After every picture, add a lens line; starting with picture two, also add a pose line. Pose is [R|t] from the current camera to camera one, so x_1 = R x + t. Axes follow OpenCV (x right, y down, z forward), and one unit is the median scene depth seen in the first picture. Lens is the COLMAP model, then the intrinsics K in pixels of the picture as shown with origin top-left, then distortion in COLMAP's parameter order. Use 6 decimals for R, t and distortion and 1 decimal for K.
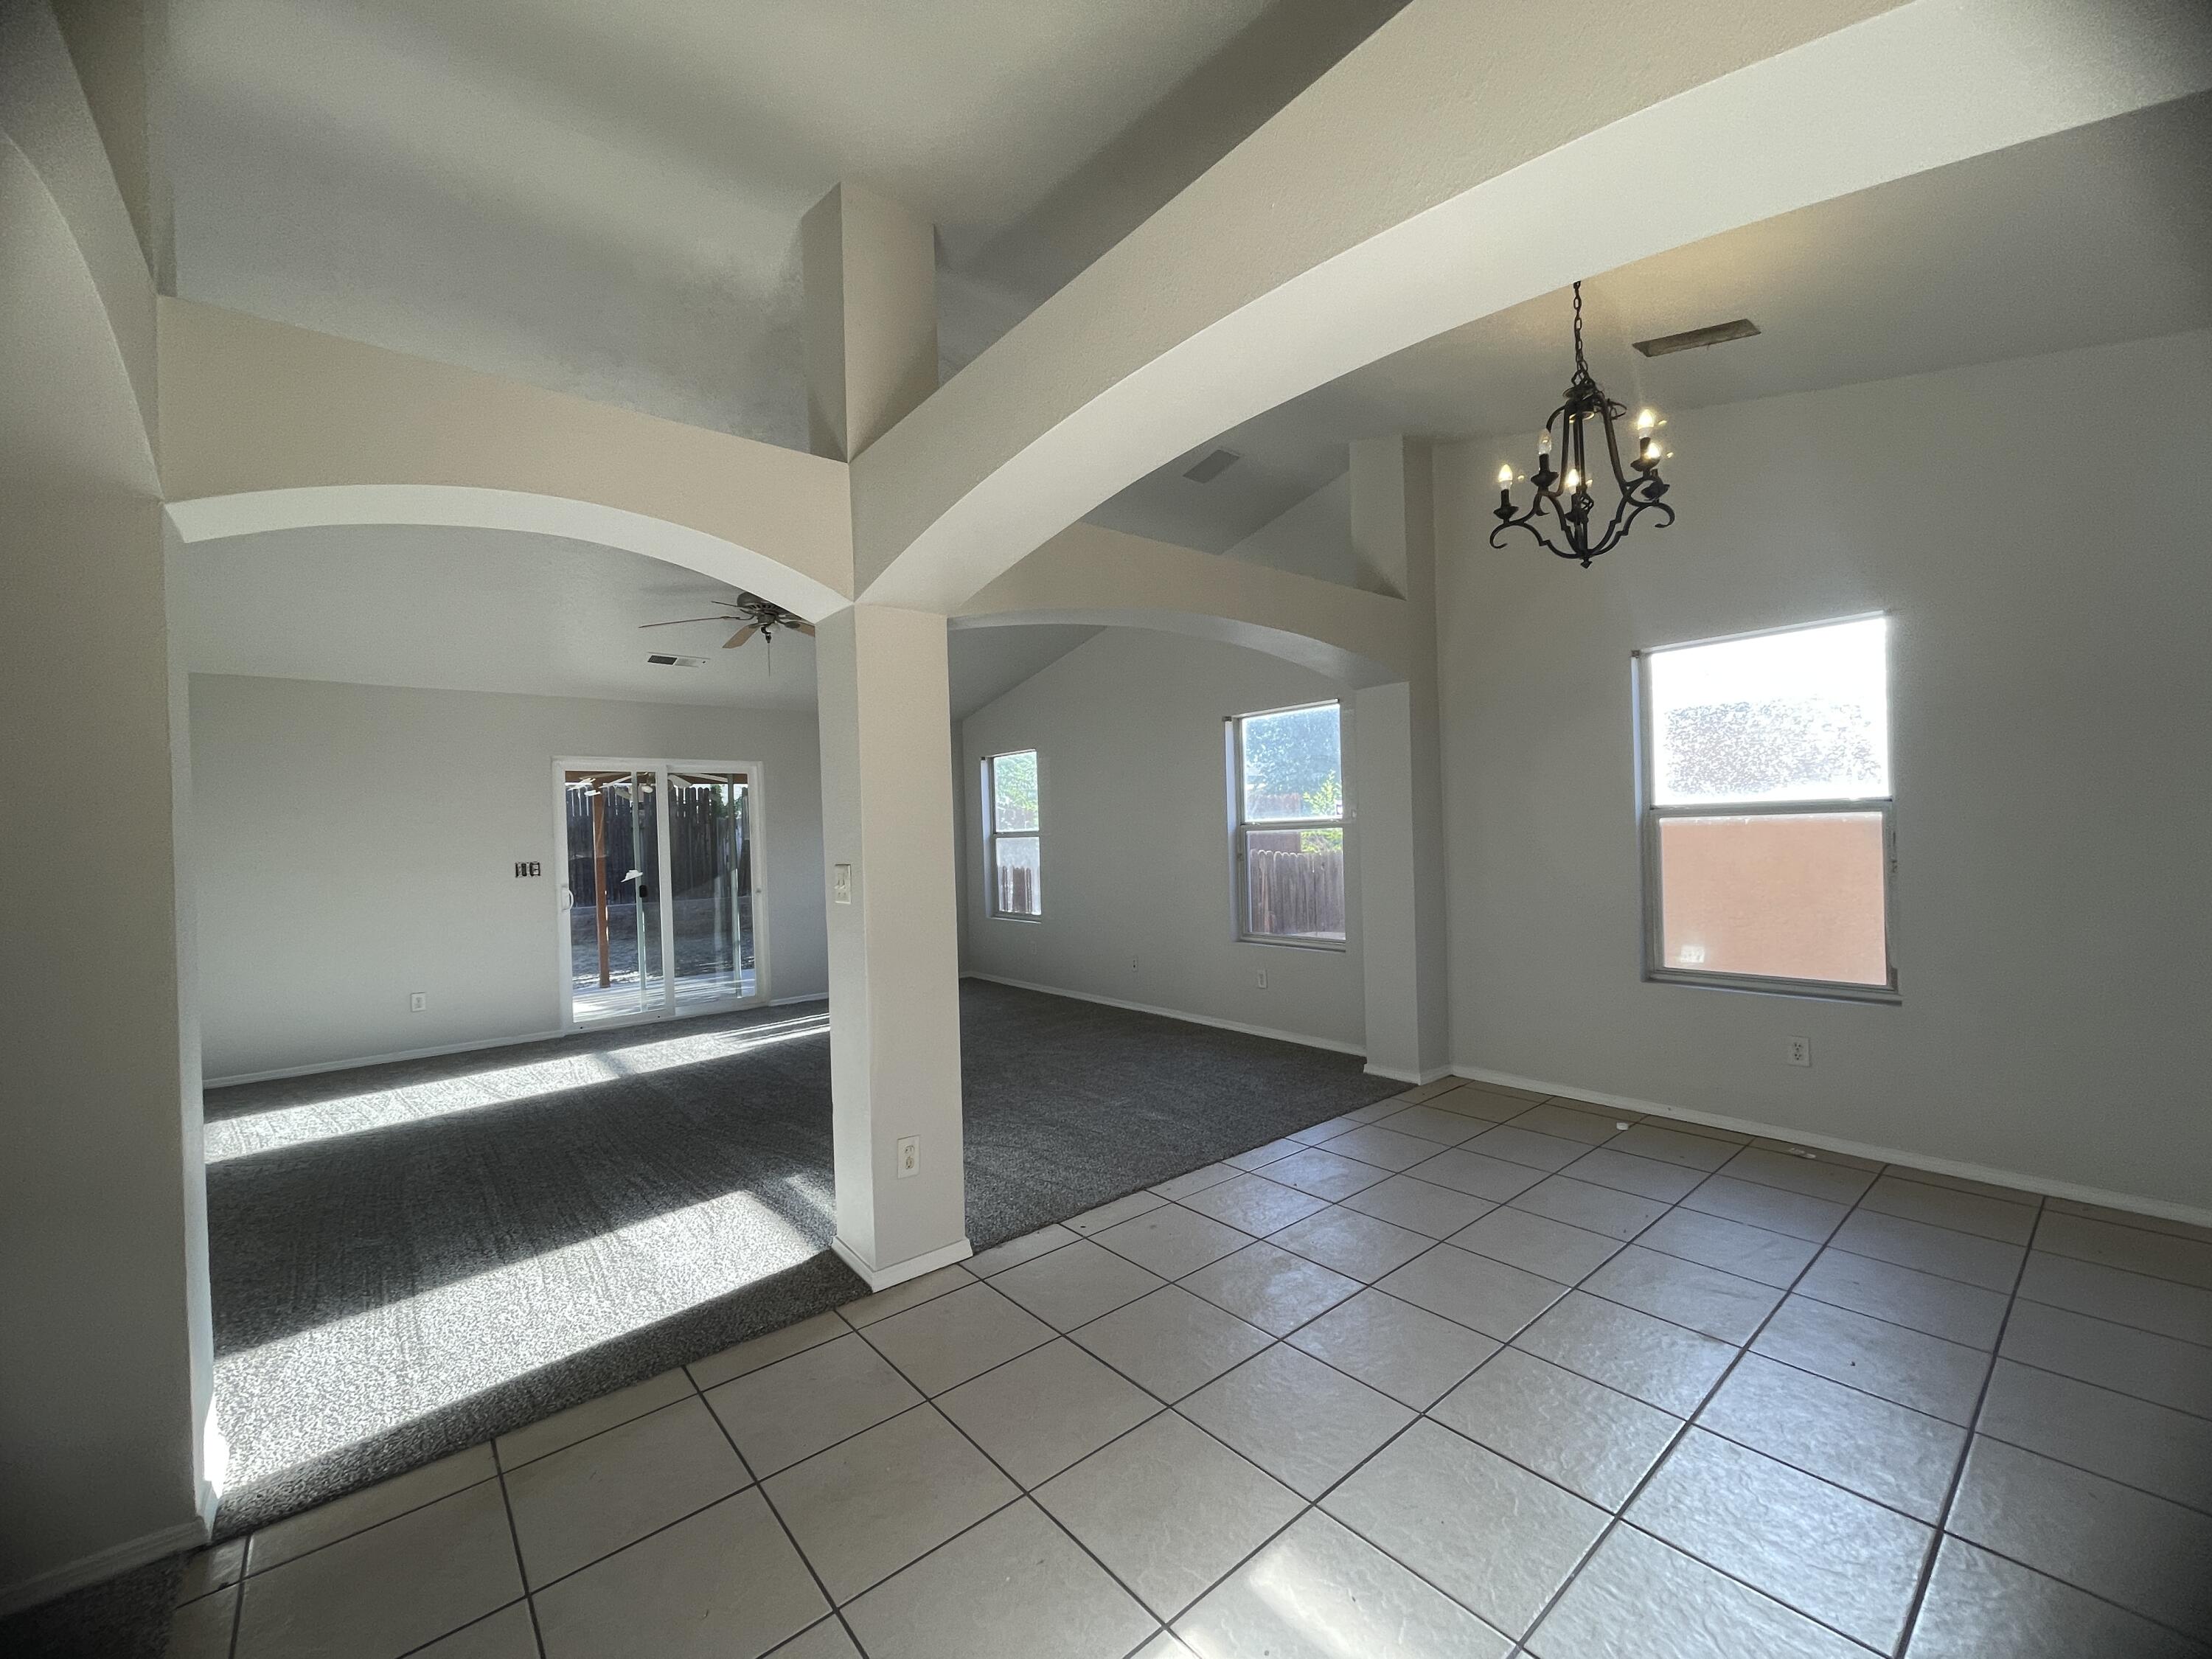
lens RADIAL K [[890.4, 0, 1098.1], [0, 890.4, 837.7], [0, 0, 1]] dist [0.001686, 0.000693]
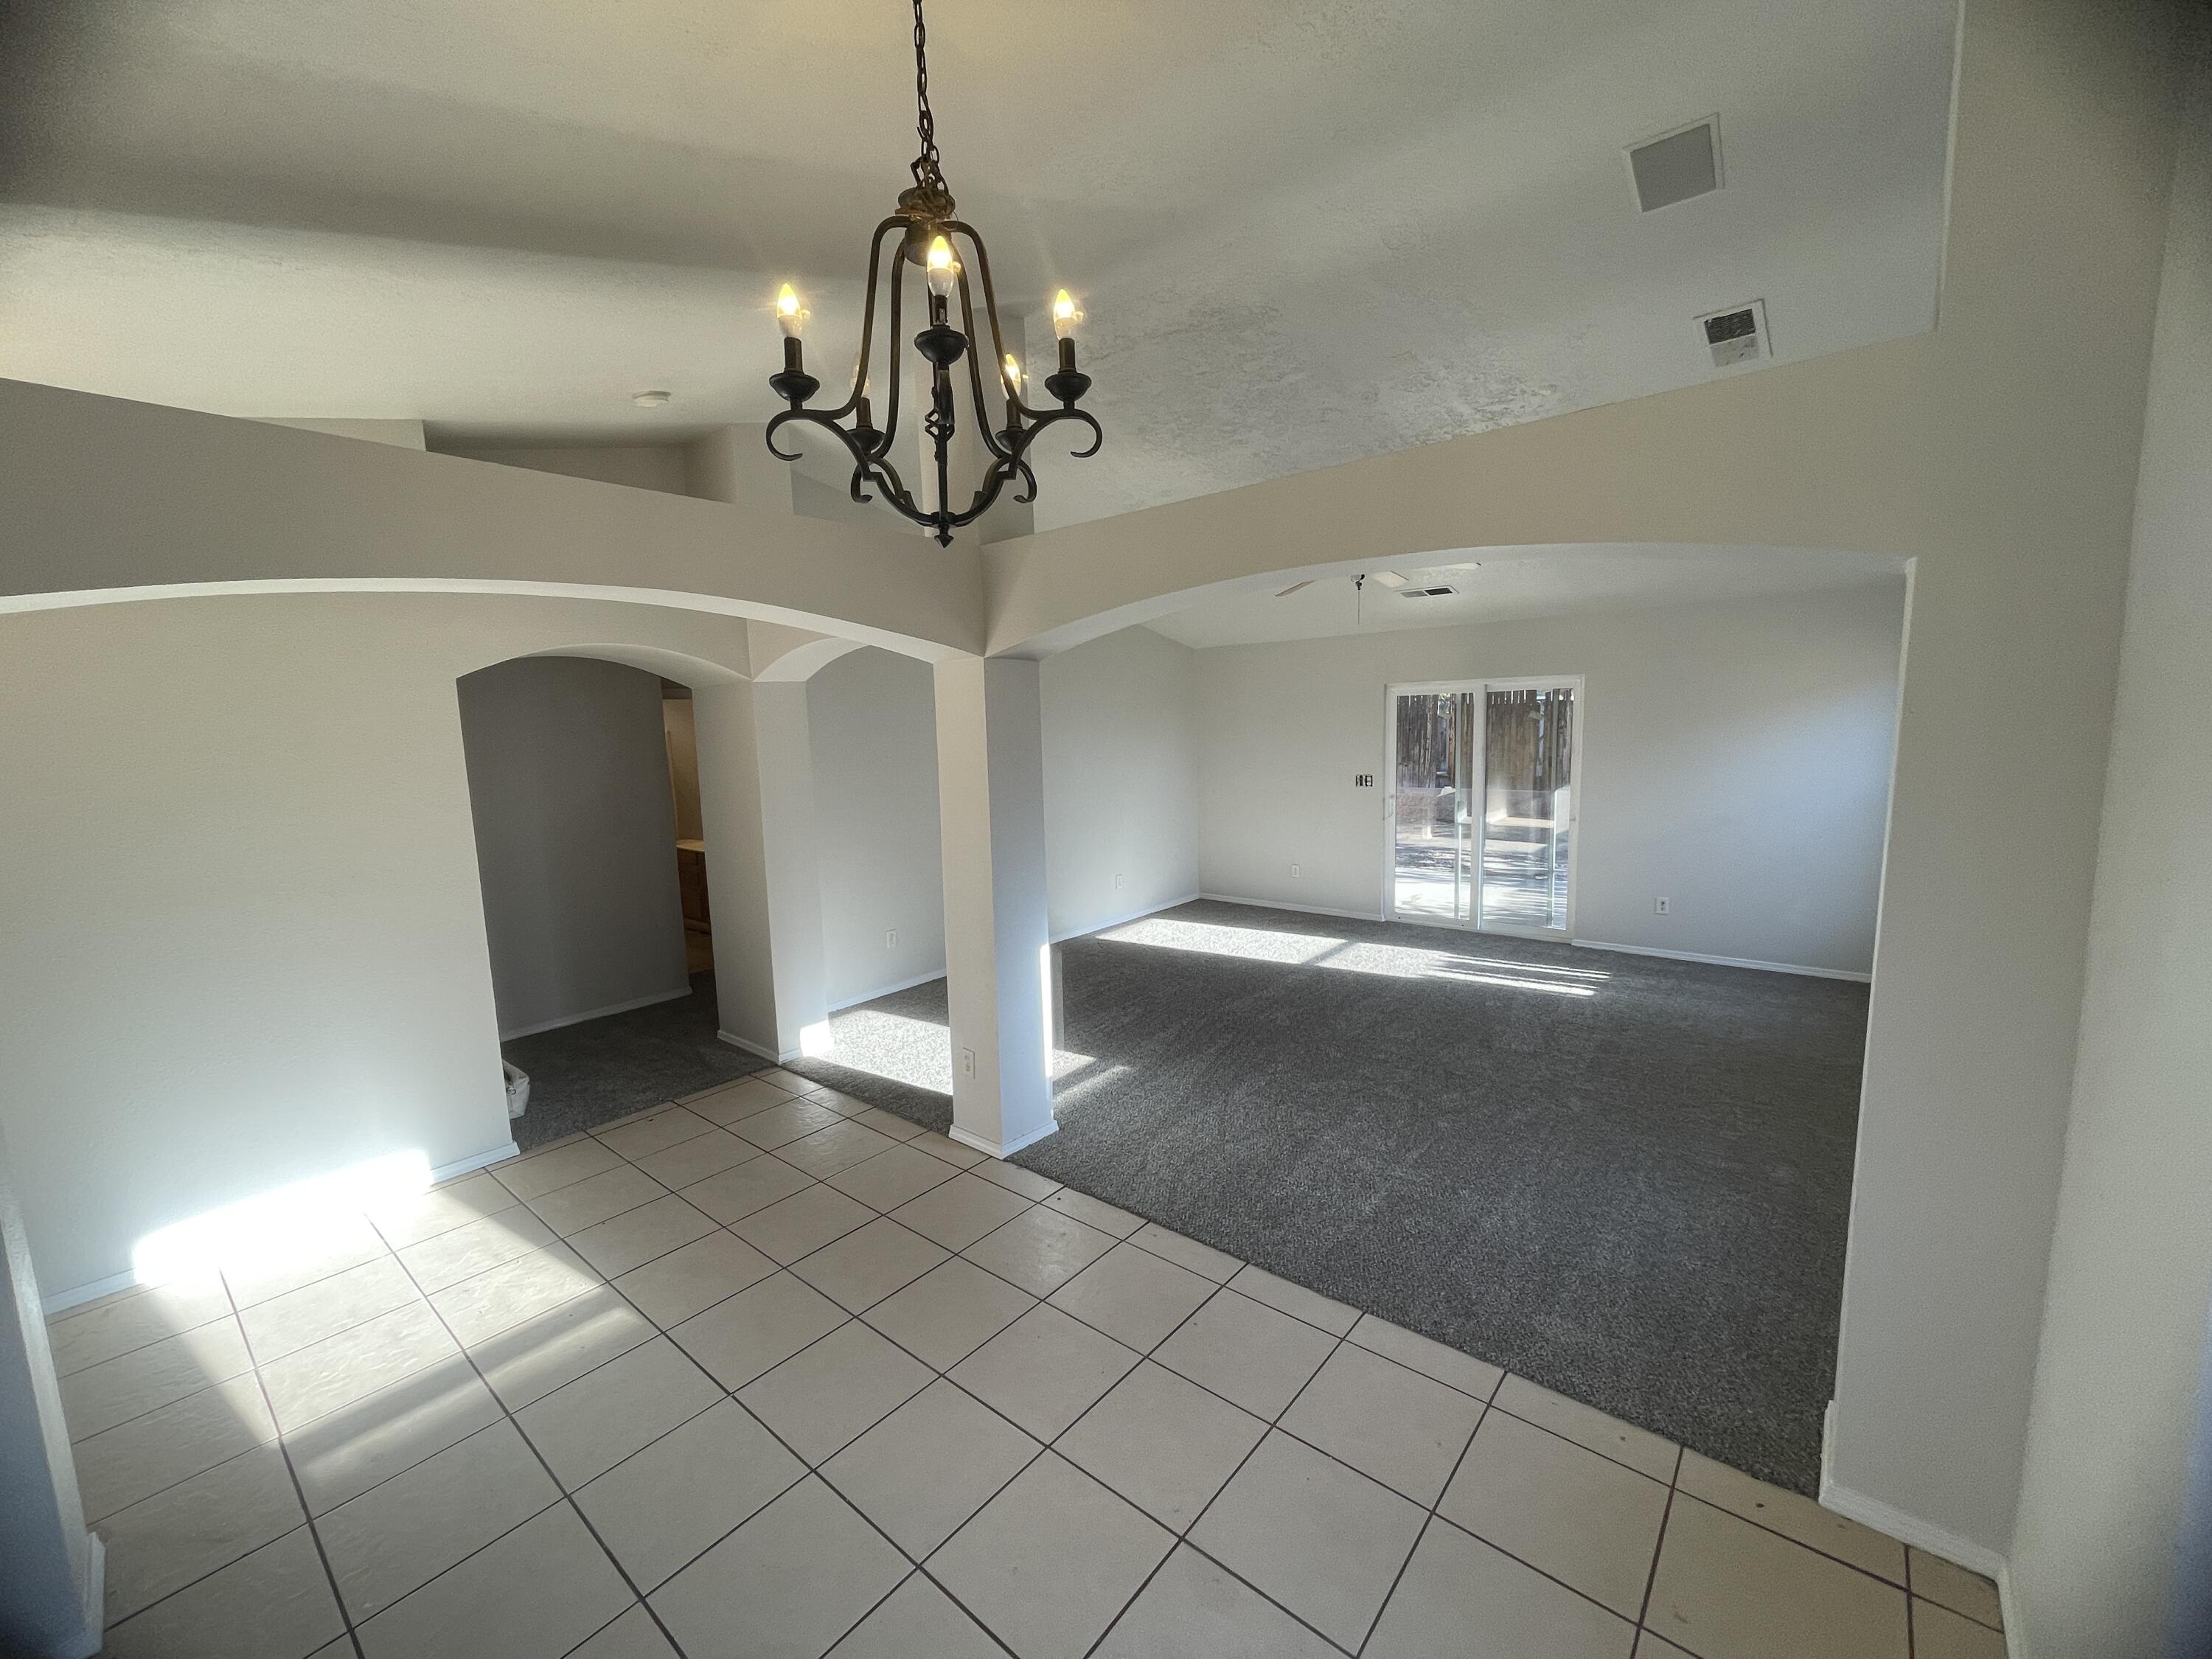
lens RADIAL K [[890.4, 0, 1098.1], [0, 890.4, 837.7], [0, 0, 1]] dist [0.001686, 0.000693]
pose [[0.177835, 0.155750, -0.971657, 0.781228], [0.020381, 0.986601, 0.161876, -0.146364], [0.983849, -0.048591, 0.172278, 0.683606]]
